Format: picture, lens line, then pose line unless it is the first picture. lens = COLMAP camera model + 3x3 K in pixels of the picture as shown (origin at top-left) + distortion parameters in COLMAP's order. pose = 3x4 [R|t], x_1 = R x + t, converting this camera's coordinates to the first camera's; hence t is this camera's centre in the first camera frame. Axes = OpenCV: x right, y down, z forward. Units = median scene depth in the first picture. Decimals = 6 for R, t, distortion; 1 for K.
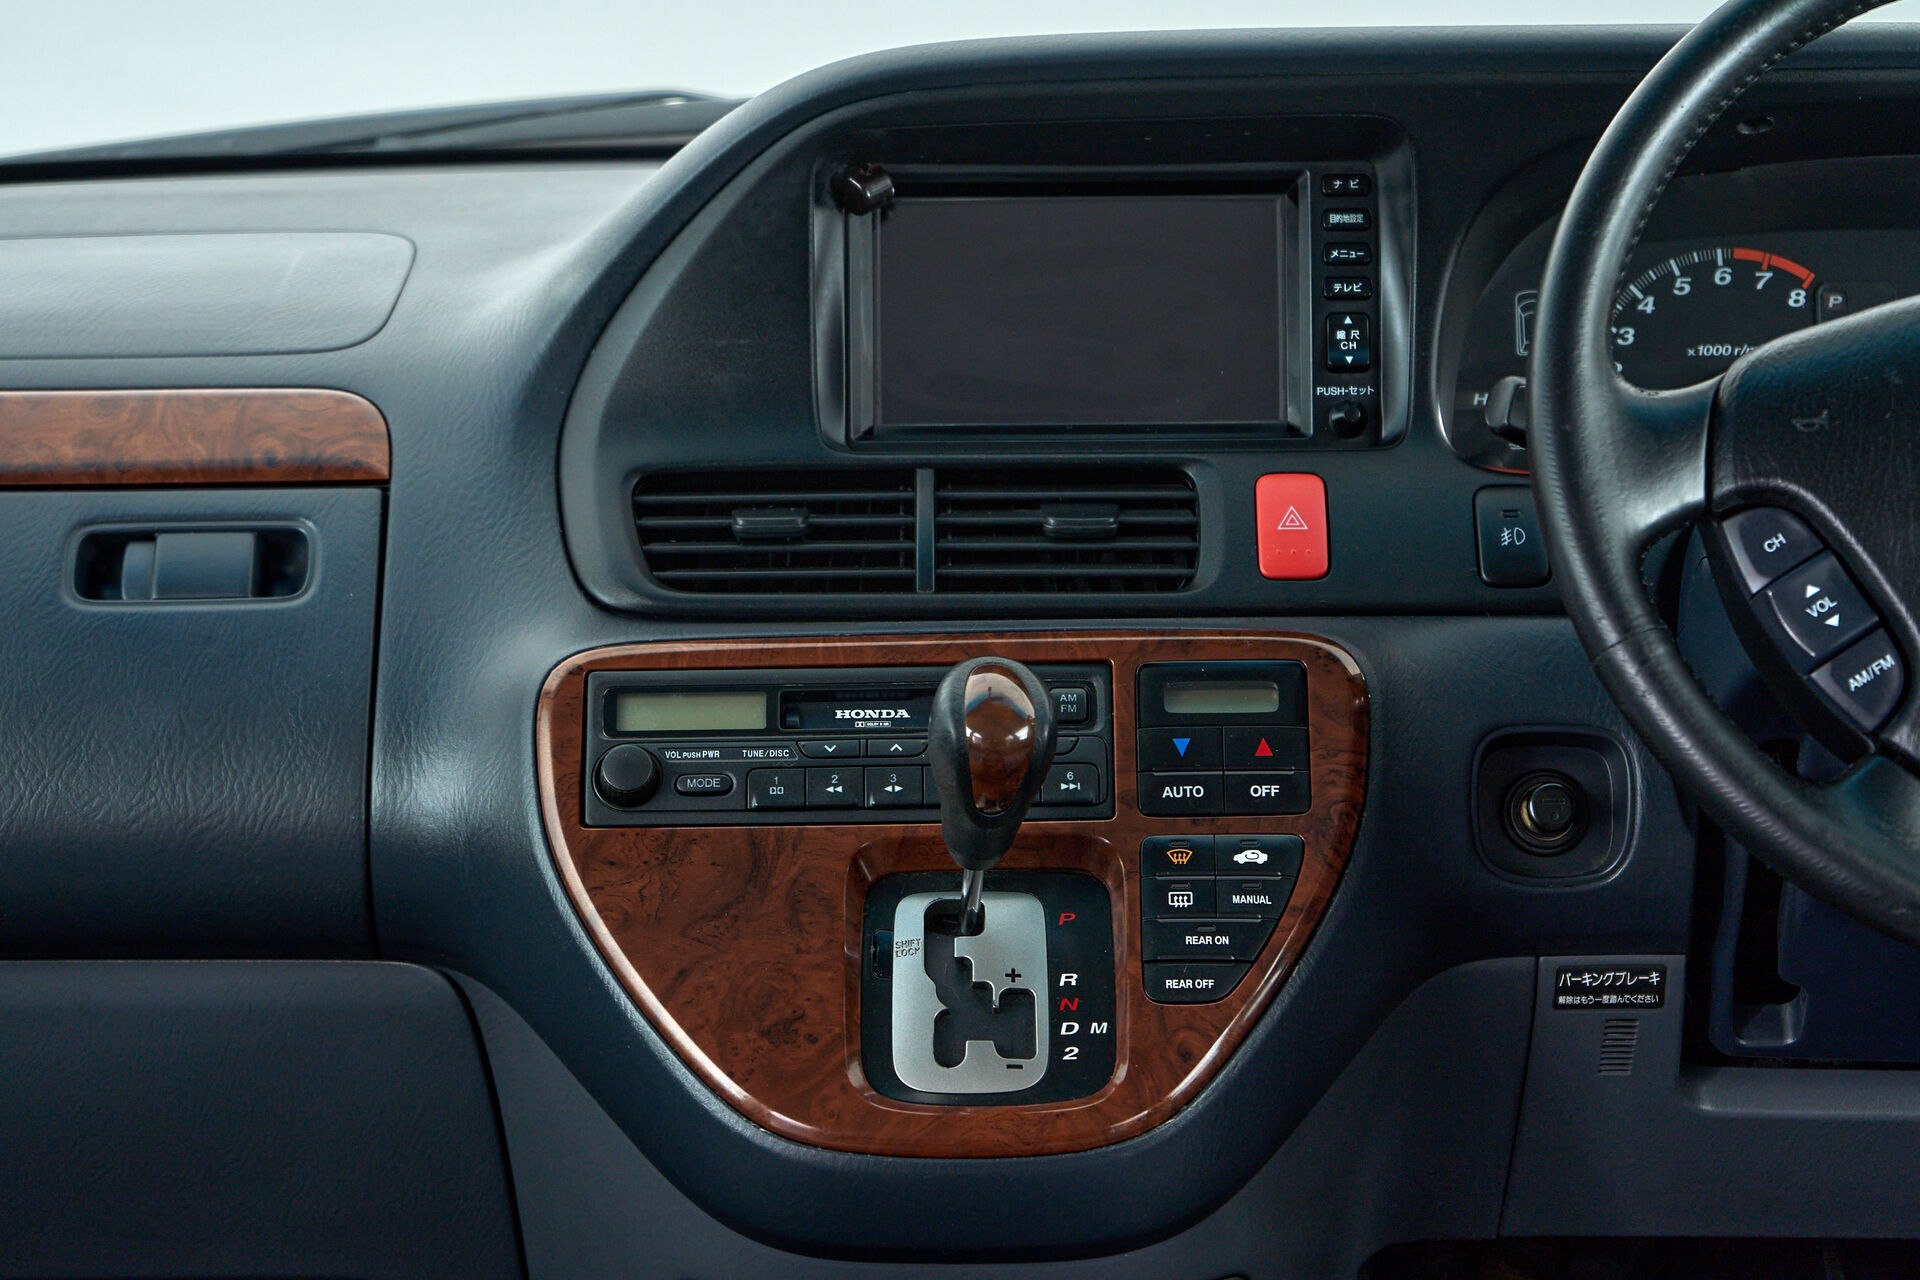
lens RADIAL K [[4255.8, 0, 940.6], [0, 4255.8, 698.9], [0, 0, 1]] dist [0.081950, 0.000000]
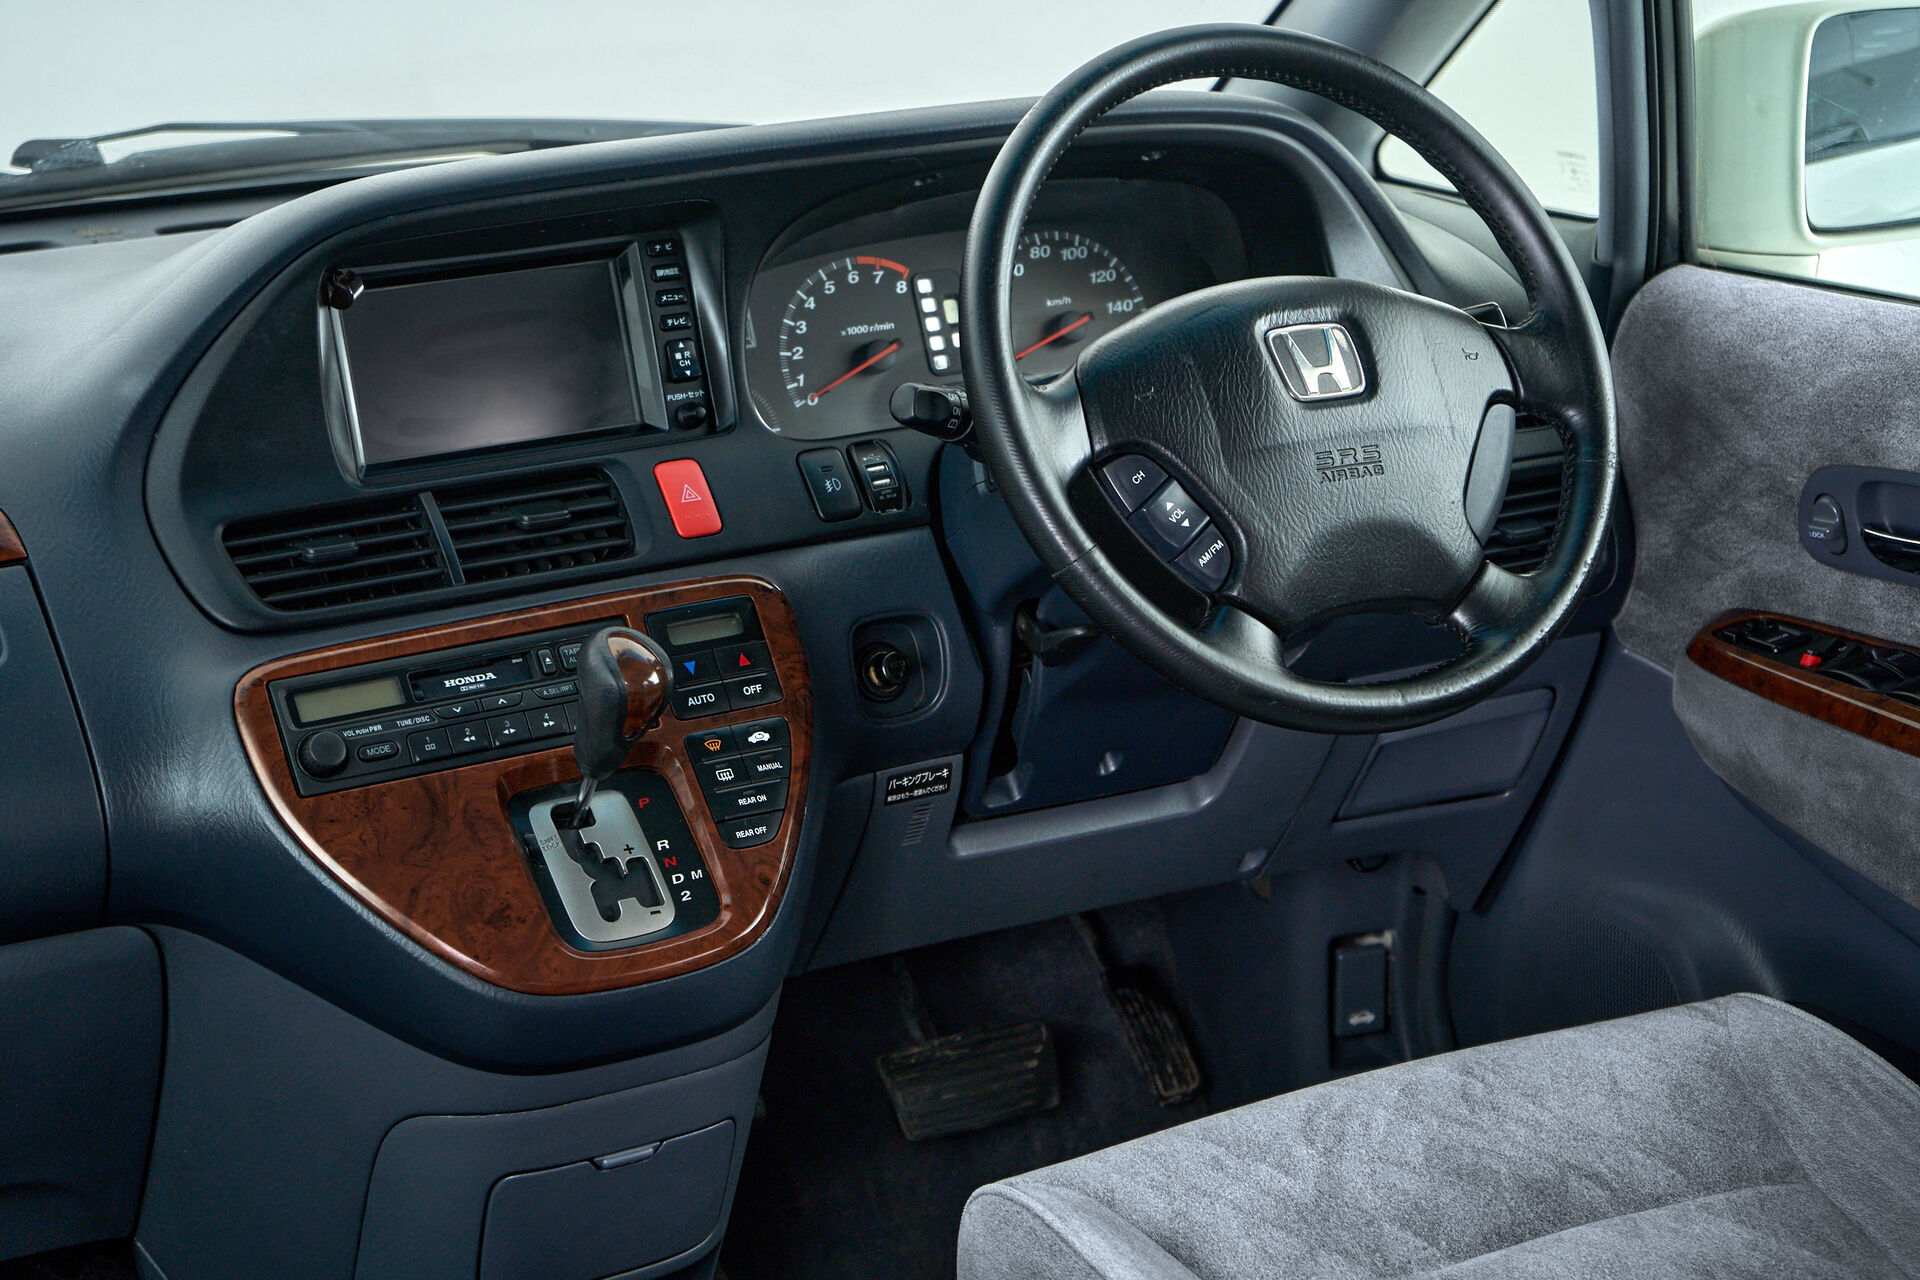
lens RADIAL K [[3872.8, 0, 959.0], [0, 3872.8, 641.2], [0, 0, 1]] dist [0.022552, 0.000000]
pose [[0.860406, -0.154023, 0.485776, -0.479645], [0.131793, 0.988056, 0.079847, -0.086582], [-0.492272, -0.004679, 0.870429, -0.153551]]
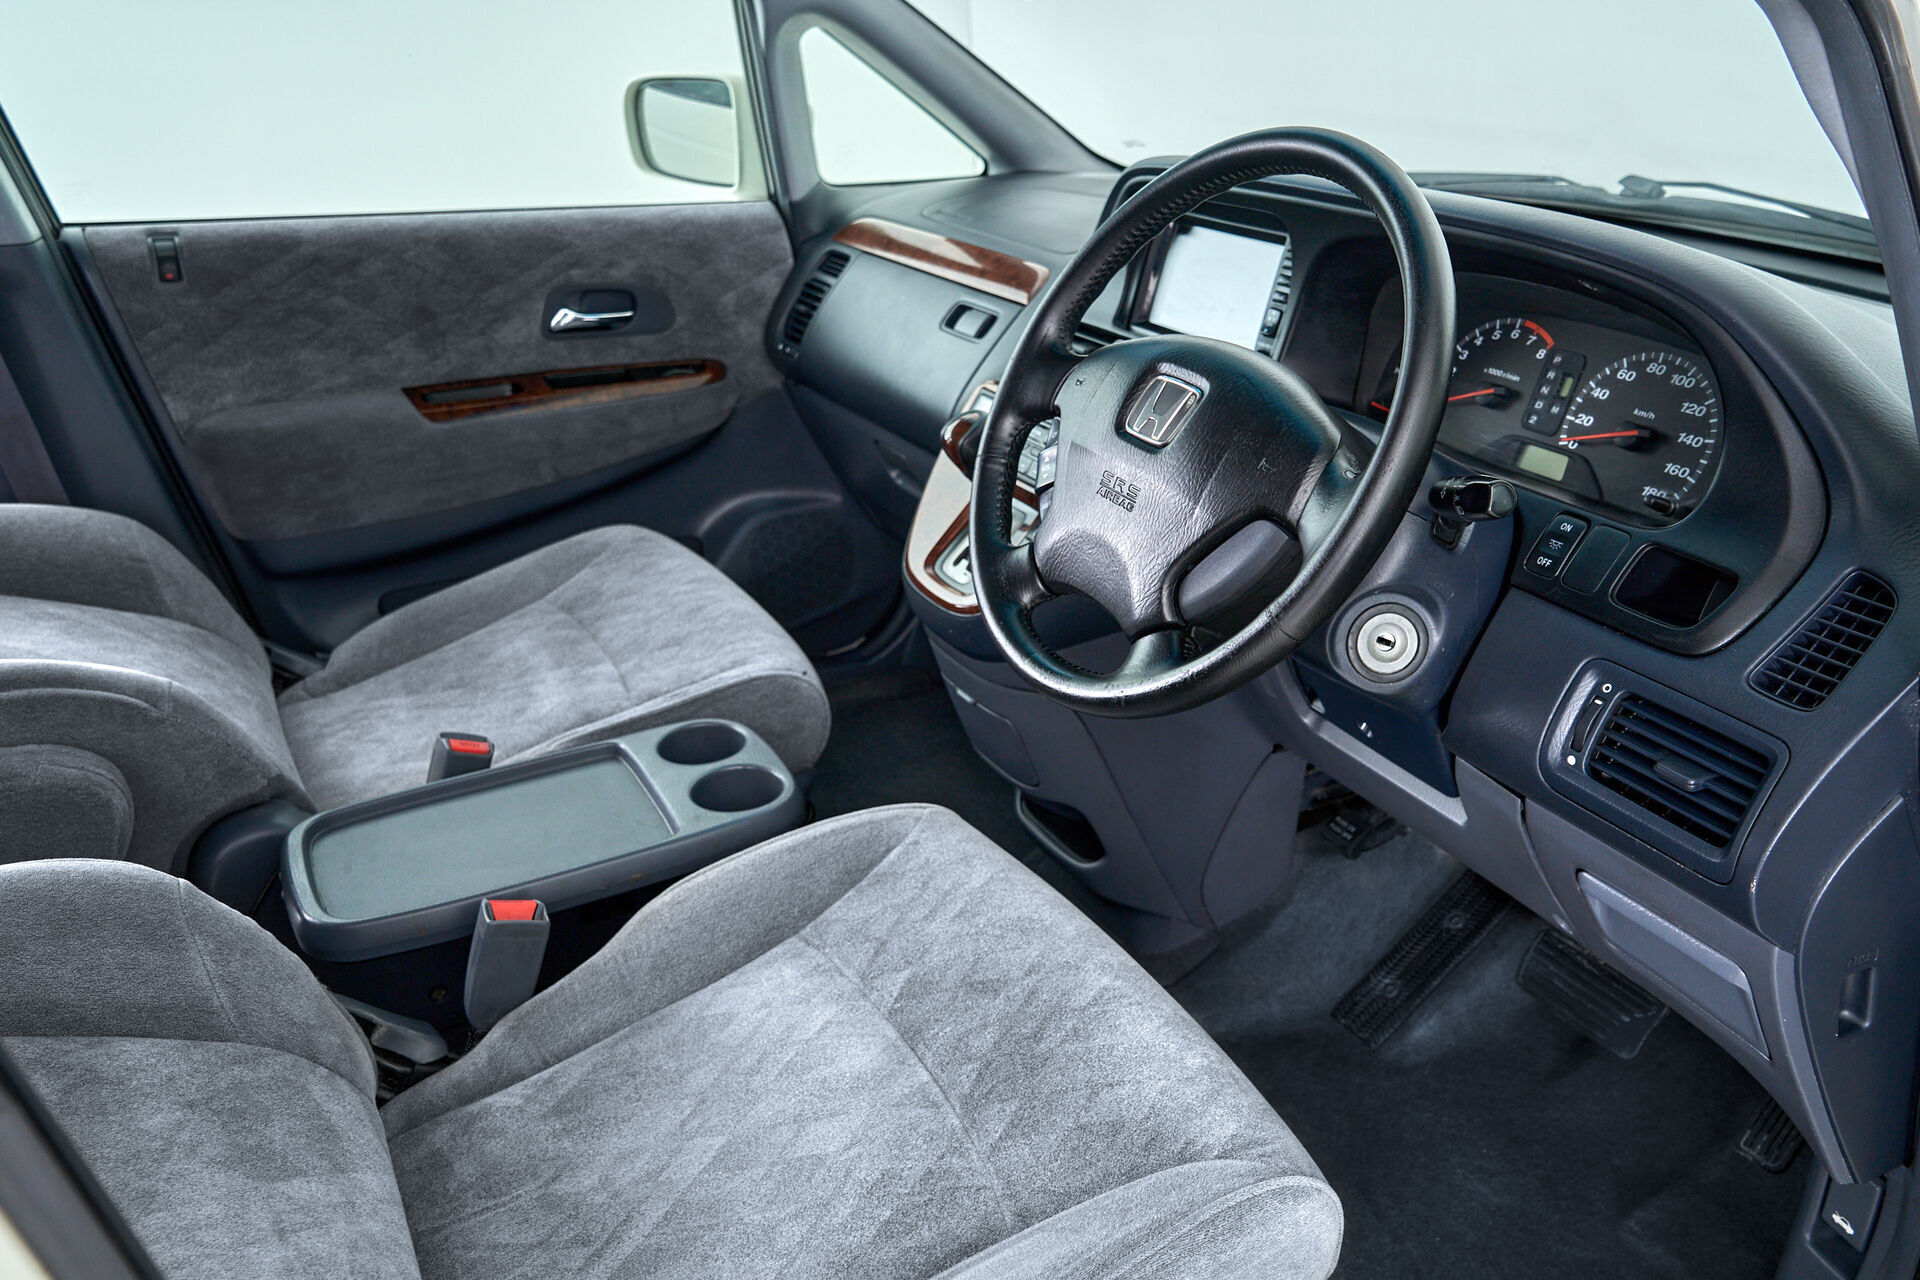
lens RADIAL K [[1541.5, 0, 960.6], [0, 1541.5, 645.4], [0, 0, 1]] dist [0.002988, -0.007893]
pose [[0.462173, 0.360967, -0.809999, 0.734162], [-0.198005, 0.932352, 0.302513, -0.142064], [0.864402, 0.020570, 0.502381, 0.516243]]
